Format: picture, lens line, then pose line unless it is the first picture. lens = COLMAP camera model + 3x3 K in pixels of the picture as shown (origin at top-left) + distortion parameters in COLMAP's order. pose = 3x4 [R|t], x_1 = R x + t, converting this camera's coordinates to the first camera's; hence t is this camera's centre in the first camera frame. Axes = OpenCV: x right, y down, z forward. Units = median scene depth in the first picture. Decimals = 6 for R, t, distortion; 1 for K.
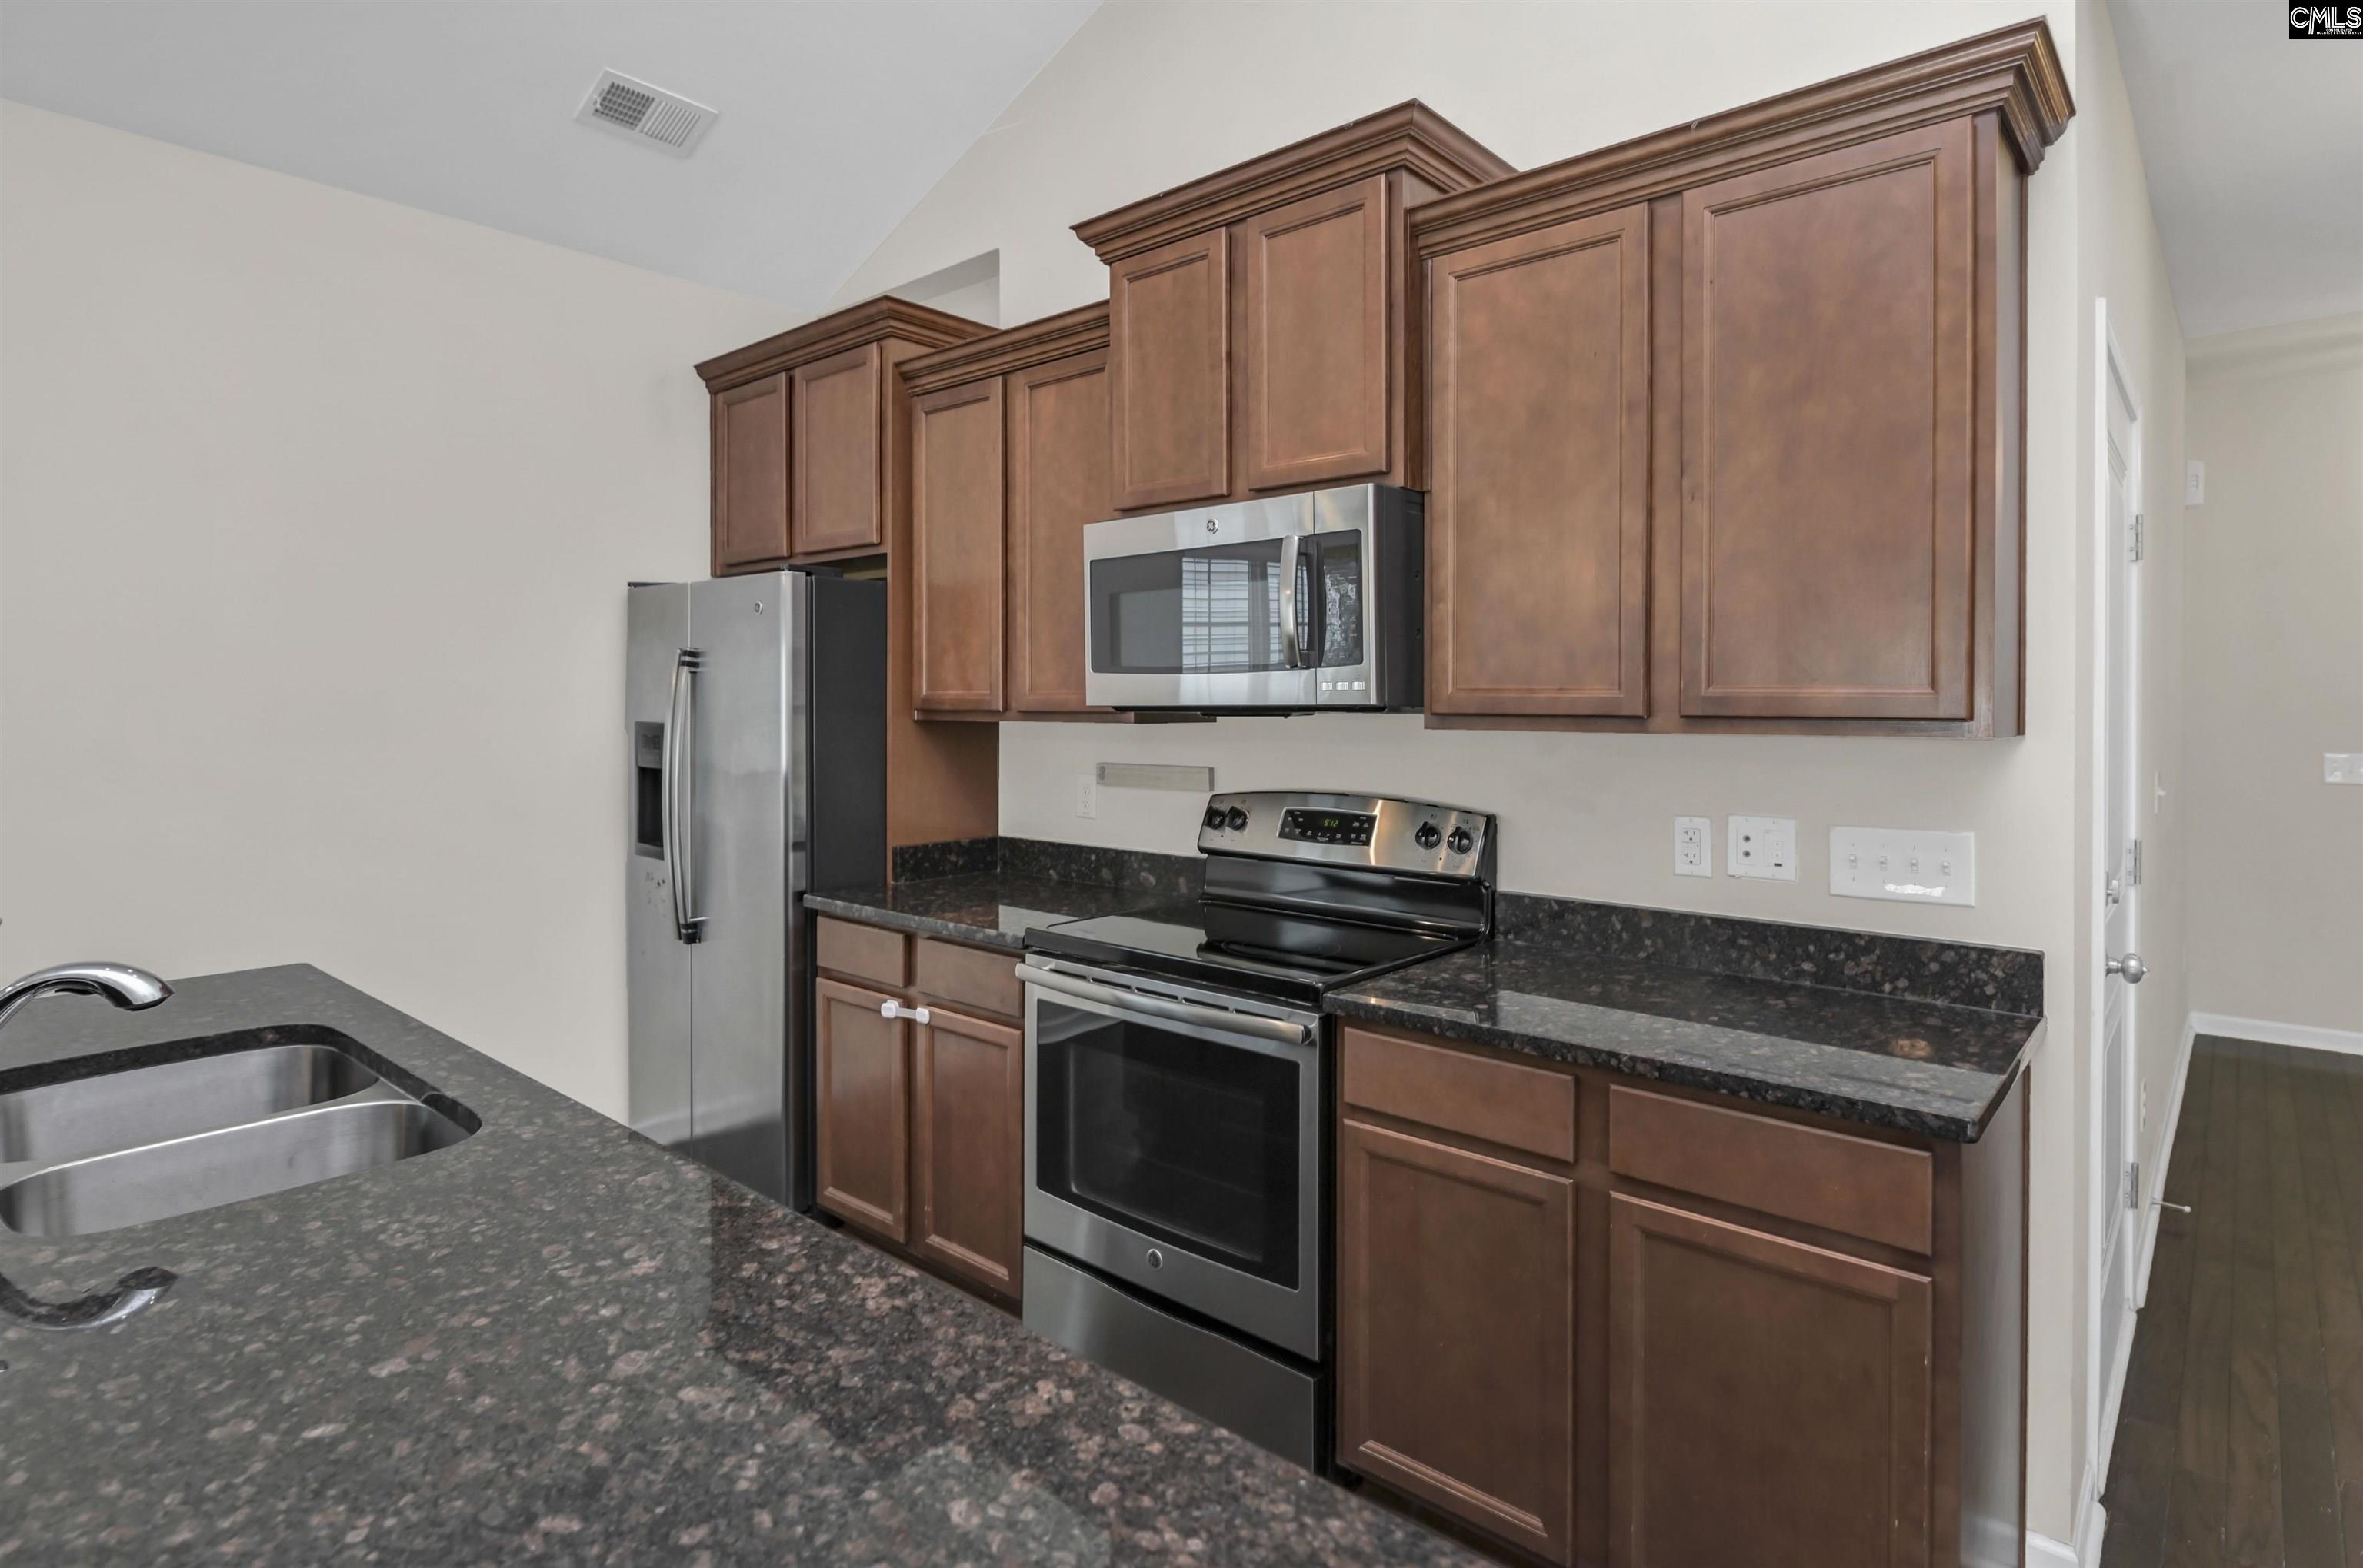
lens RADIAL K [[1206.3, 0, 1222.6], [0, 1206.3, 705.9], [0, 0, 1]] dist [-0.000624, -0.006529]
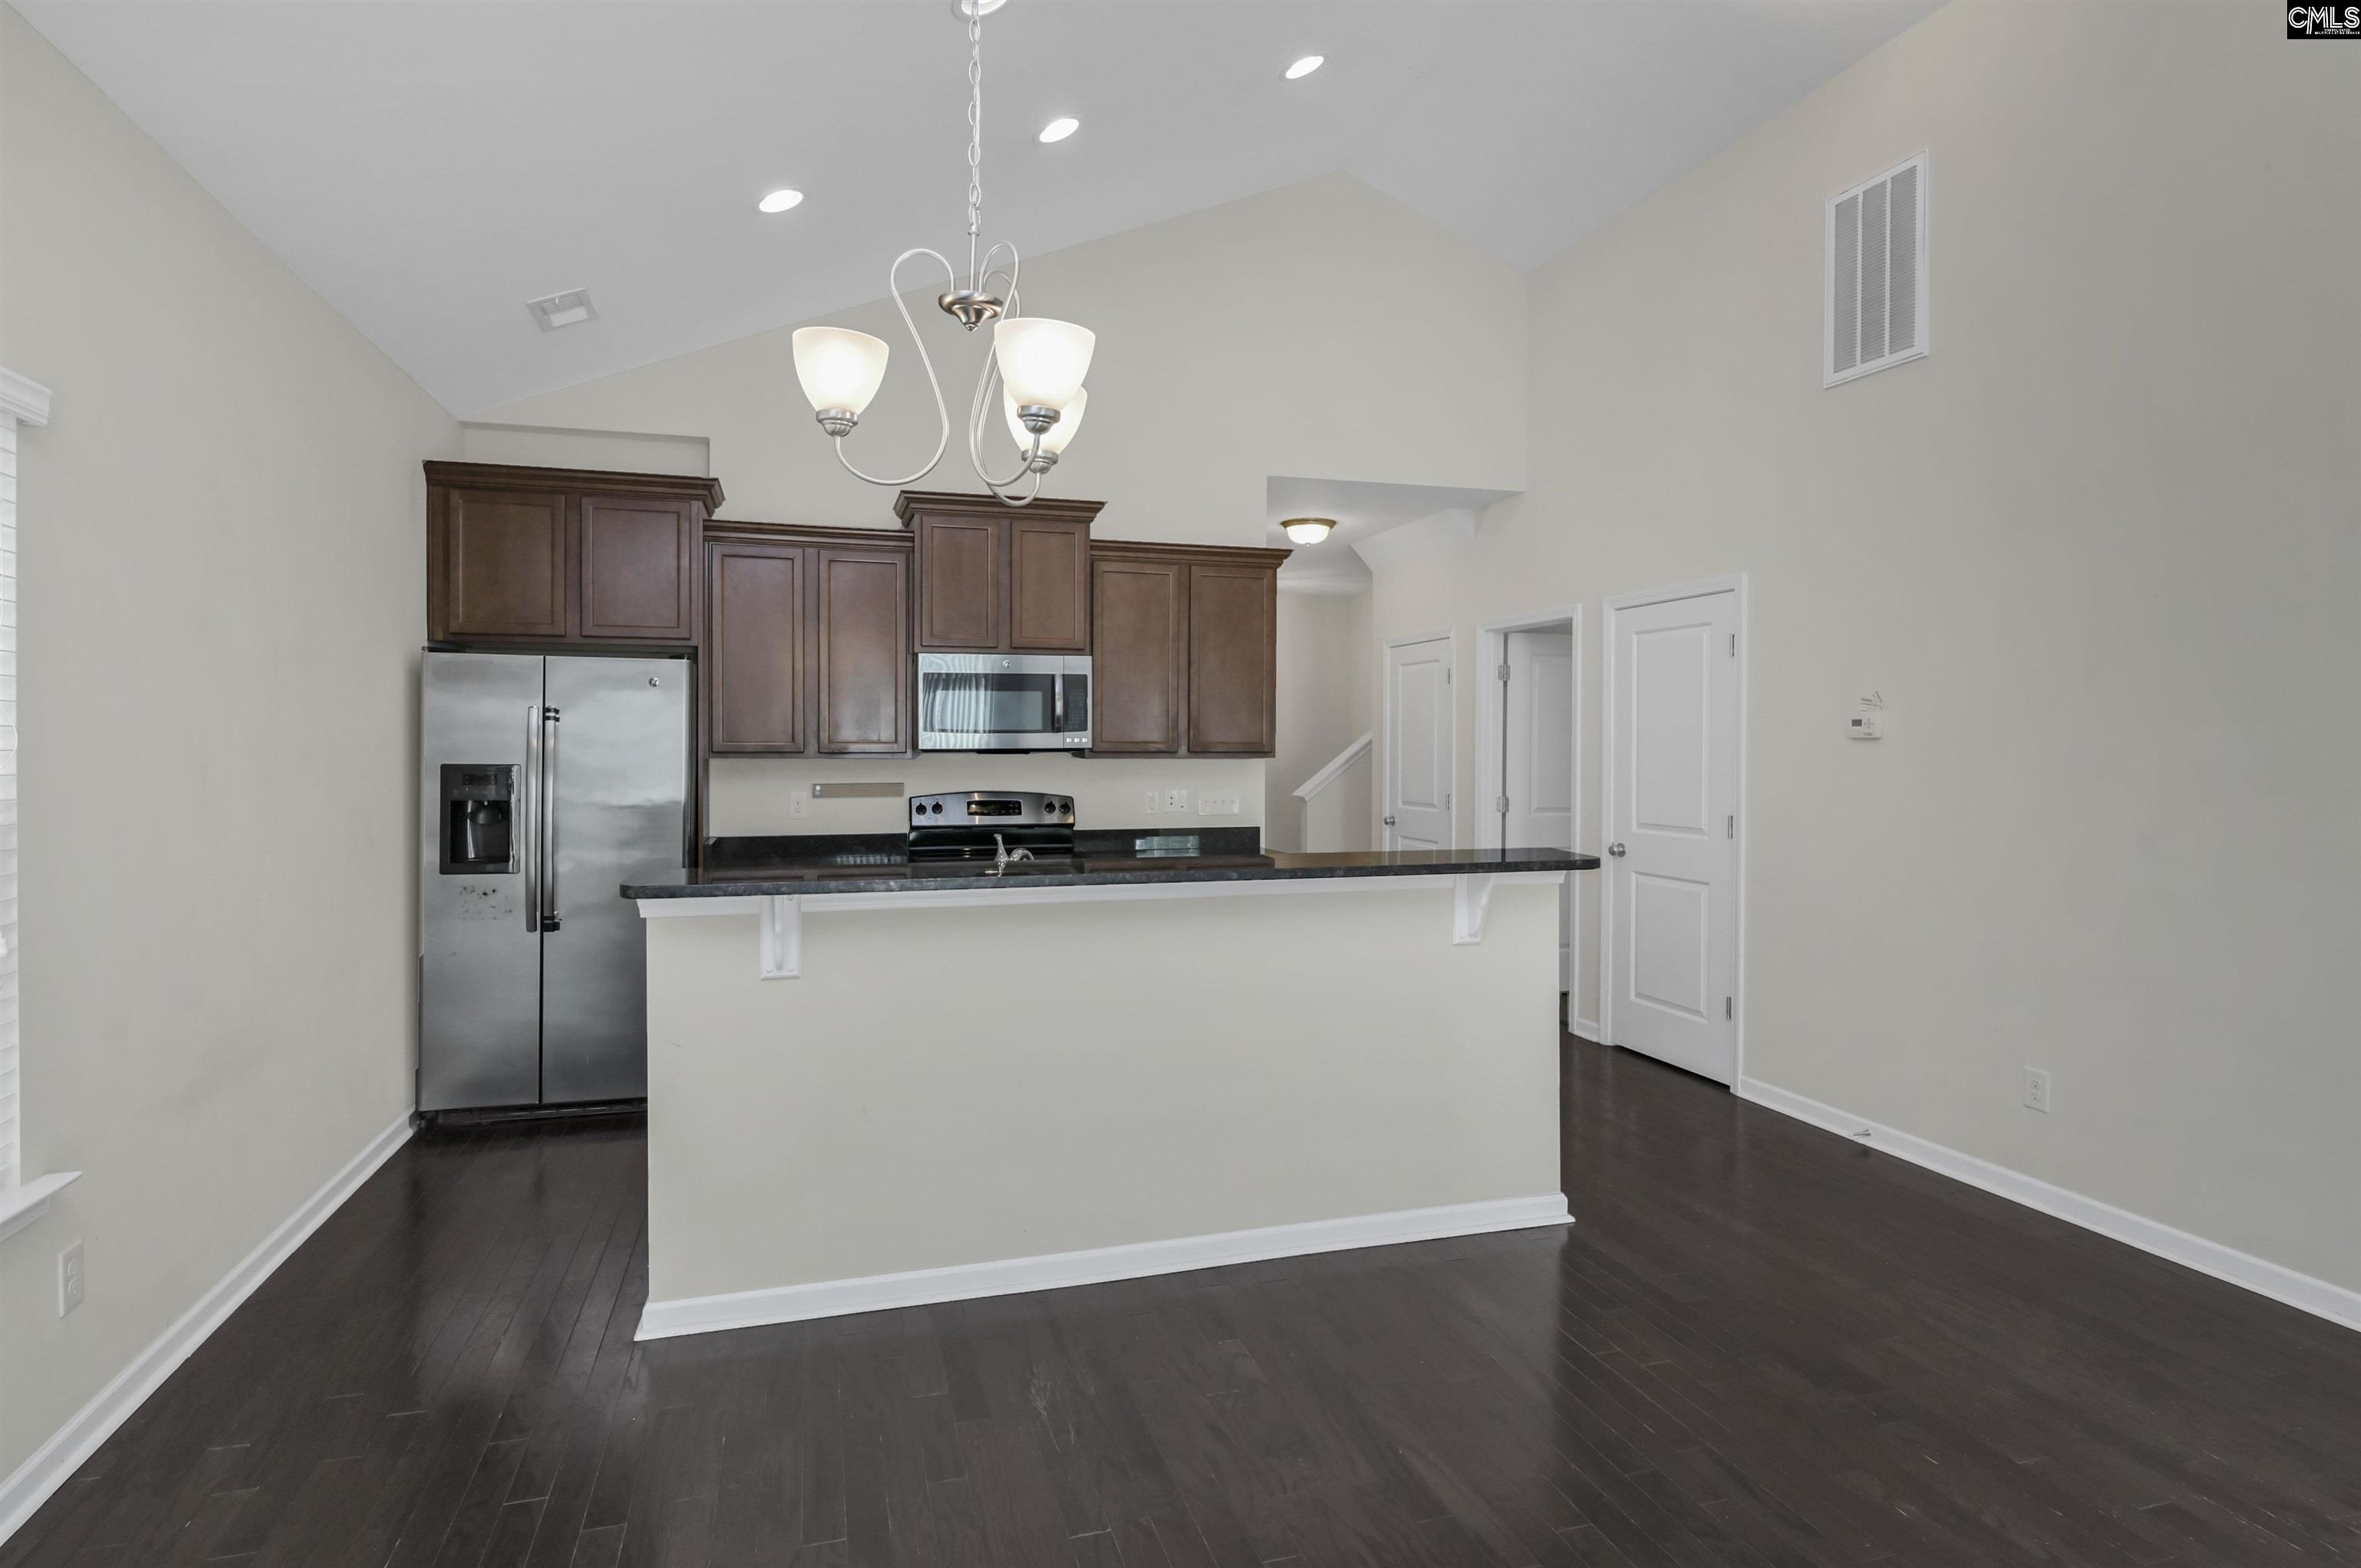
lens RADIAL K [[1210.7, 0, 1130.3], [0, 1210.7, 742.1], [0, 0, 1]] dist [0.002228, 0.000186]
pose [[0.558717, 0.001035, 0.829358, -1.590600], [0.004746, 0.999979, -0.004445, -0.000628], [-0.829345, 0.006419, 0.558700, -0.353650]]
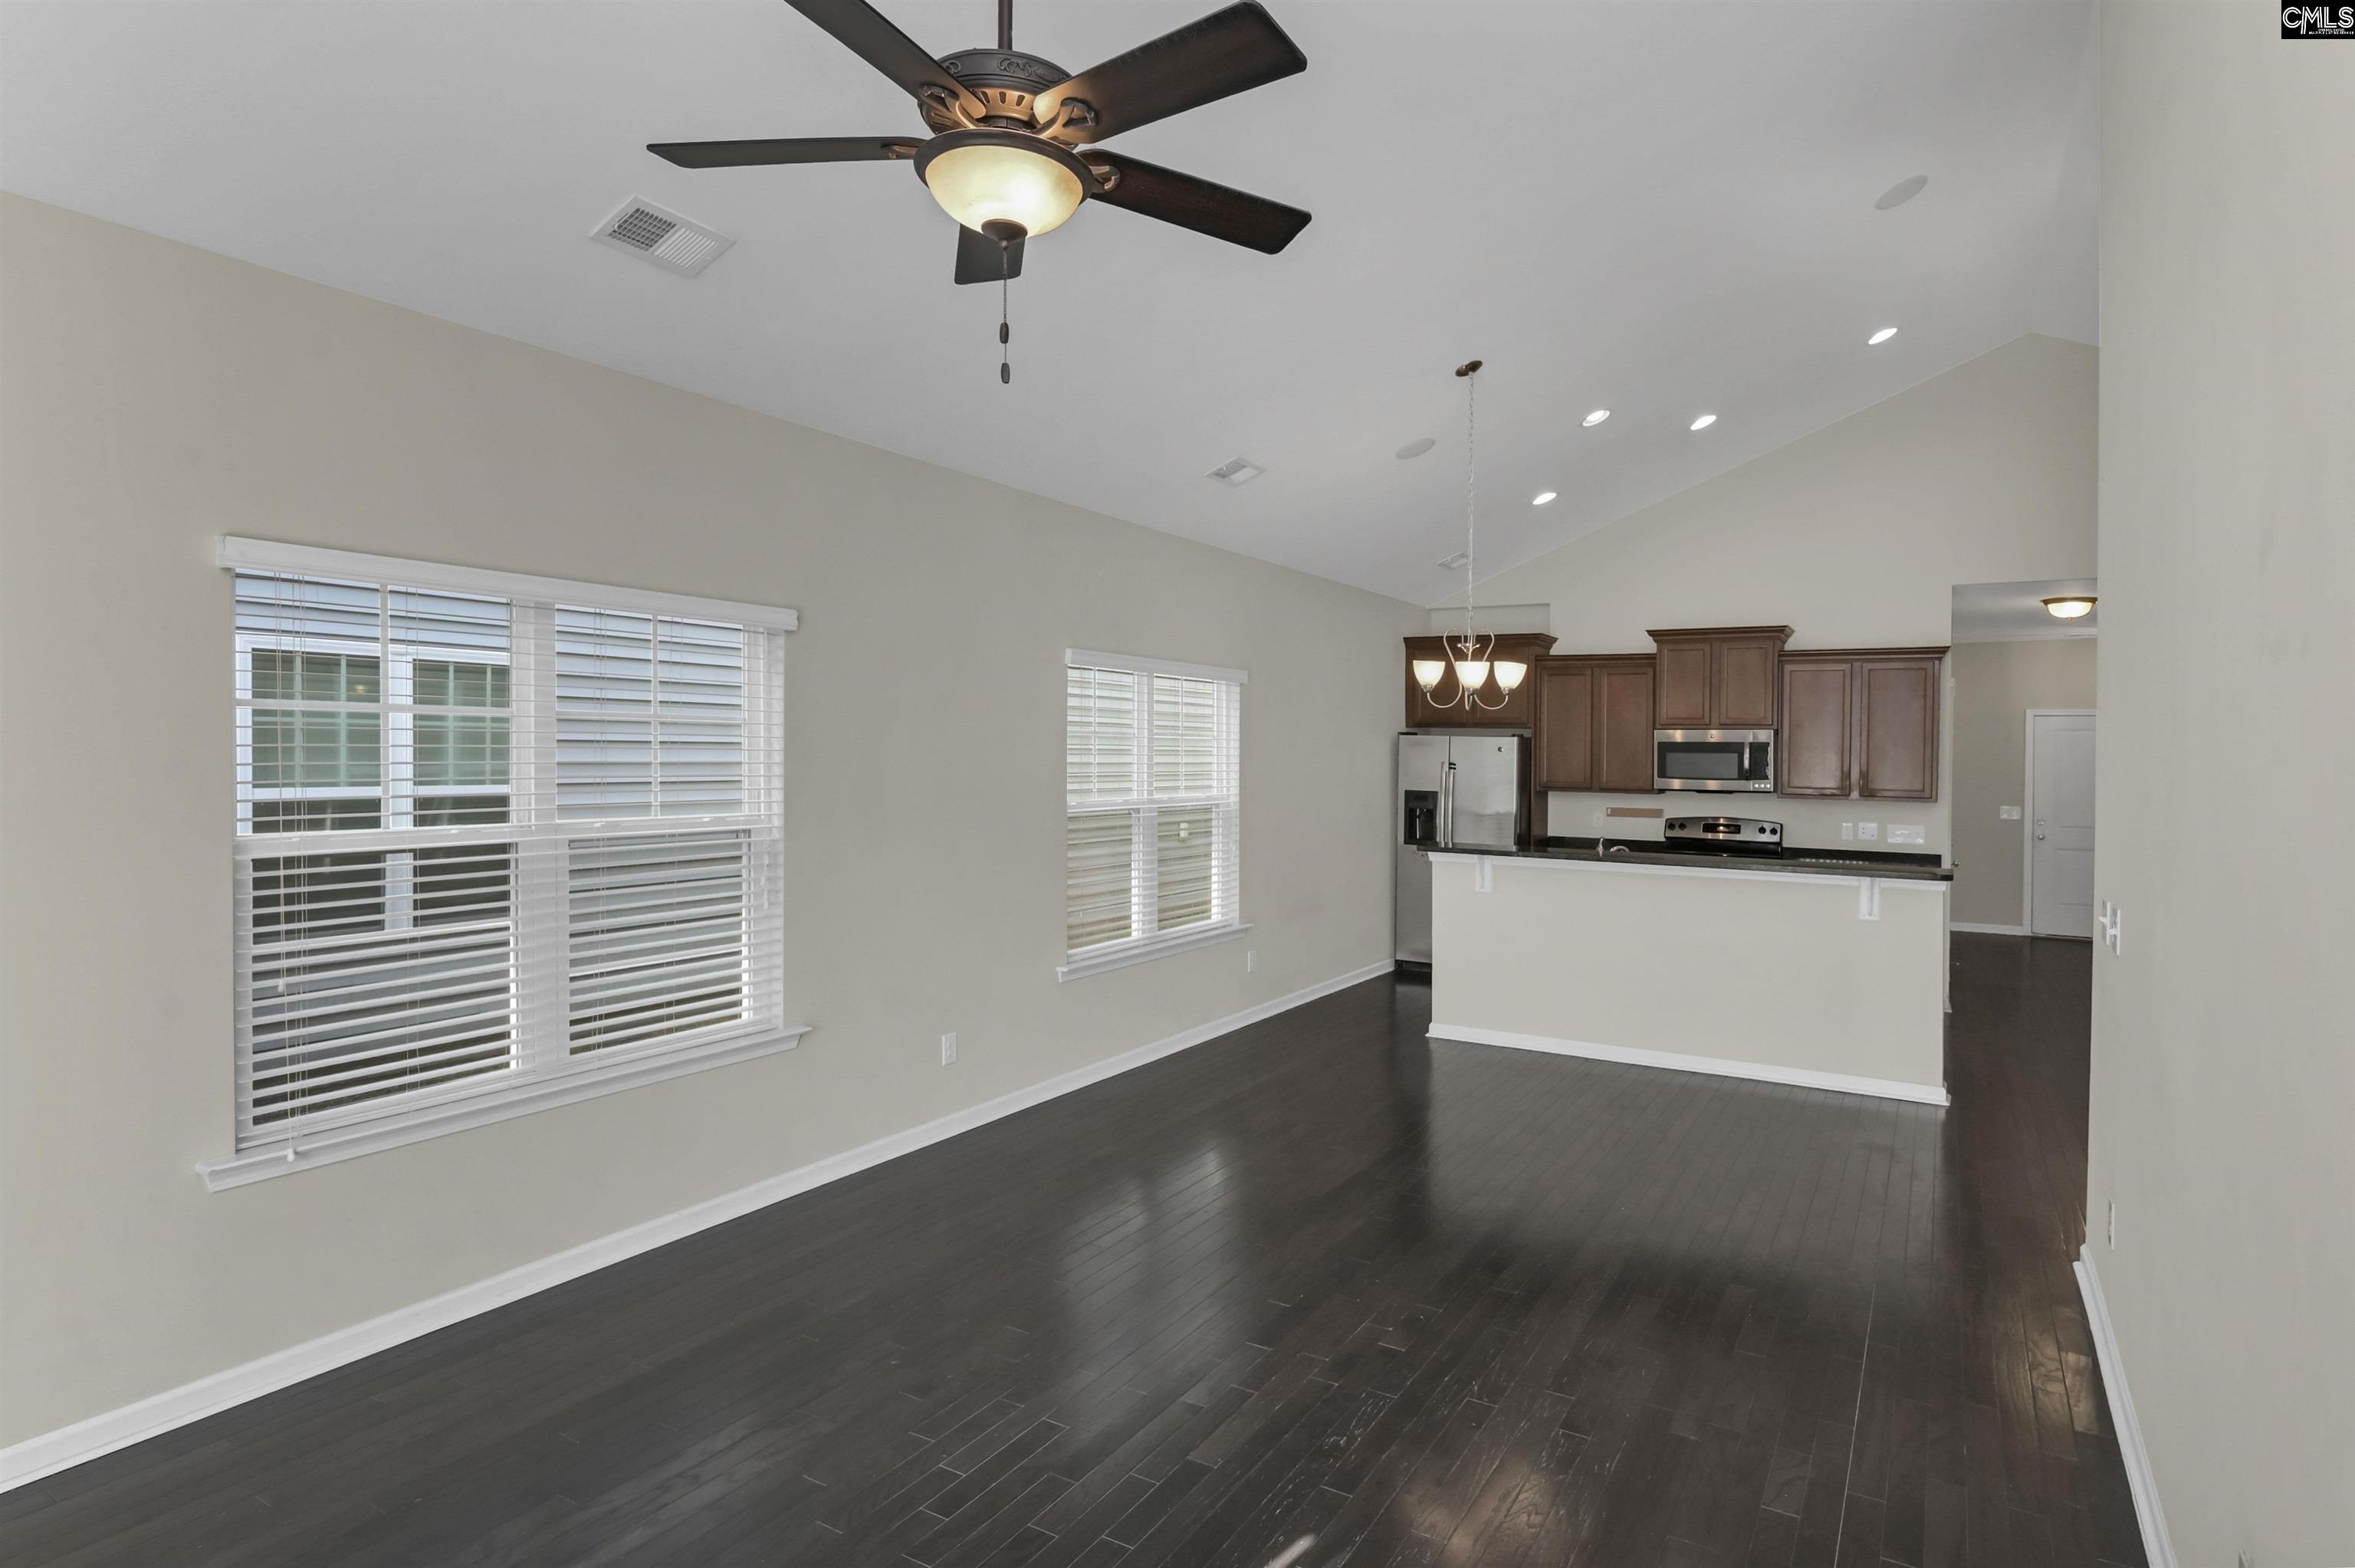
lens RADIAL K [[1229.5, 0, 1175.1], [0, 1229.5, 776.2], [0, 0, 1]] dist [-0.058082, -0.000031]
pose [[0.990355, 0.007902, 0.138328, -1.859589], [-0.009994, 0.999846, 0.014439, -0.068631], [-0.138193, -0.015683, 0.990281, -2.020883]]
